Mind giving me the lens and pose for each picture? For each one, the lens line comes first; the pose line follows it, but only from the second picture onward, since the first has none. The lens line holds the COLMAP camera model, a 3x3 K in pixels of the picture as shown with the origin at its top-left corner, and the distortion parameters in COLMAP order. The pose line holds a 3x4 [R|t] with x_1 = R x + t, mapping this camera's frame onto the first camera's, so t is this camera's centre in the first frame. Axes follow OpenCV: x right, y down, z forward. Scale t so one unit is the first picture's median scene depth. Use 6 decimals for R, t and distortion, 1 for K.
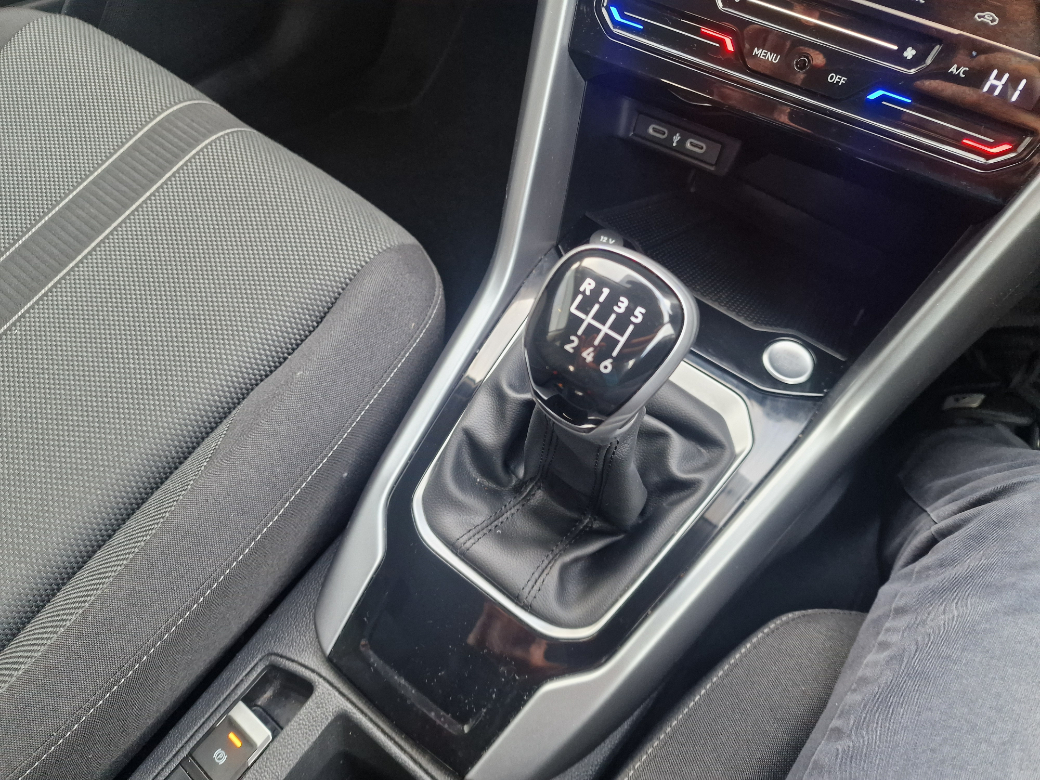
lens RADIAL K [[707.4, 0, 514.2], [0, 707.4, 381.4], [0, 0, 1]] dist [0.045842, -0.050376]
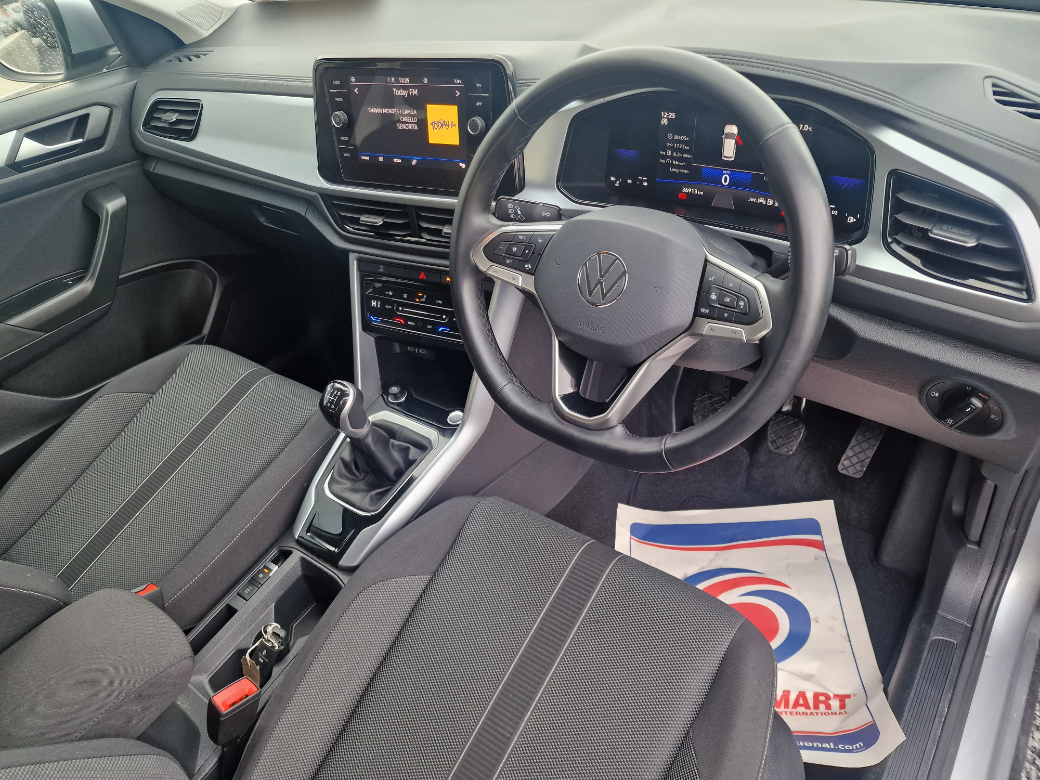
lens RADIAL K [[707.4, 0, 519.6], [0, 707.4, 400.5], [0, 0, 1]] dist [0.045842, -0.050376]
pose [[0.978739, -0.166435, -0.119873, 1.040828], [0.126827, 0.950391, -0.284029, 0.771017], [0.161199, 0.262787, 0.951293, -1.708112]]
